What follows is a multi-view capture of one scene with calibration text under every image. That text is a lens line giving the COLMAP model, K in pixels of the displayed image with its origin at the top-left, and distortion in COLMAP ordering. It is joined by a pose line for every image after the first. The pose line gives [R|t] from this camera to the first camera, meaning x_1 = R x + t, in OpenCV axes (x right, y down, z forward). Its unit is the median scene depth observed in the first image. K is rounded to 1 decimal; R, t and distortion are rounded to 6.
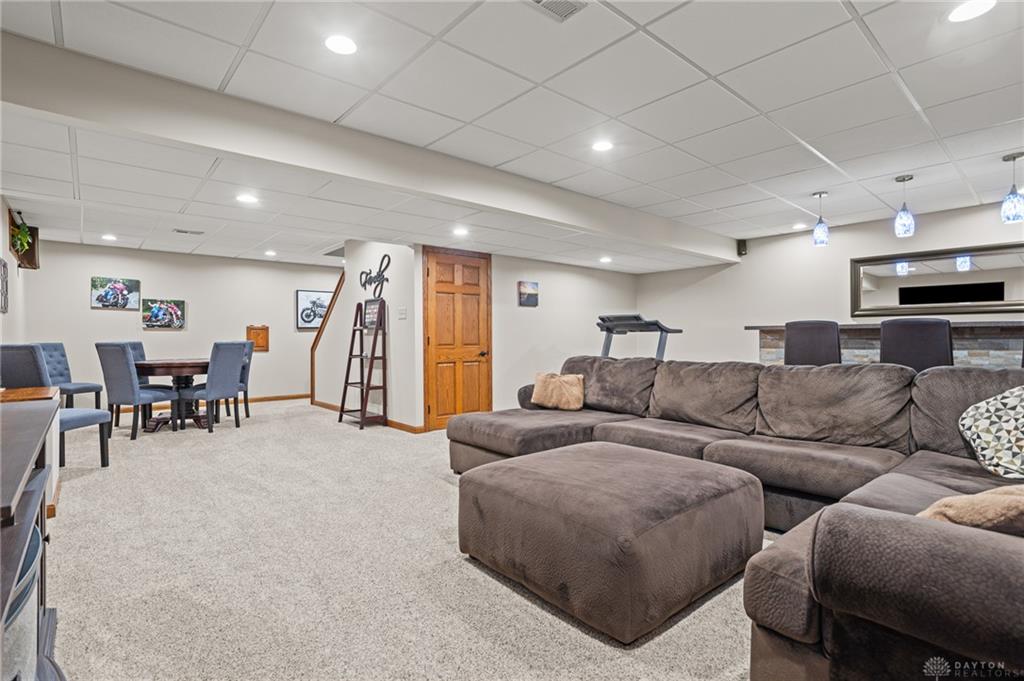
lens RADIAL K [[514.8, 0, 511.4], [0, 514.8, 335.8], [0, 0, 1]] dist [-0.001533, 0.001861]
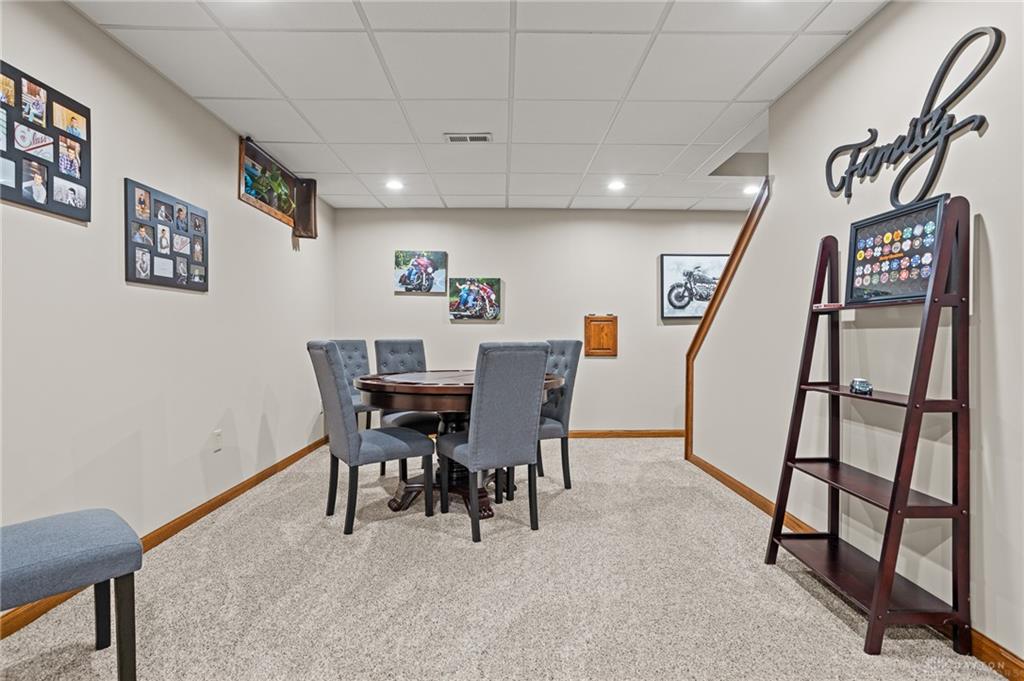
lens RADIAL K [[514.8, 0, 512.2], [0, 514.8, 336.7], [0, 0, 1]] dist [-0.001533, 0.001861]
pose [[0.778324, 0.005945, -0.627834, -0.216734], [-0.002126, 0.999974, 0.006834, 0.003031], [0.627859, -0.003984, 0.778317, 0.523438]]
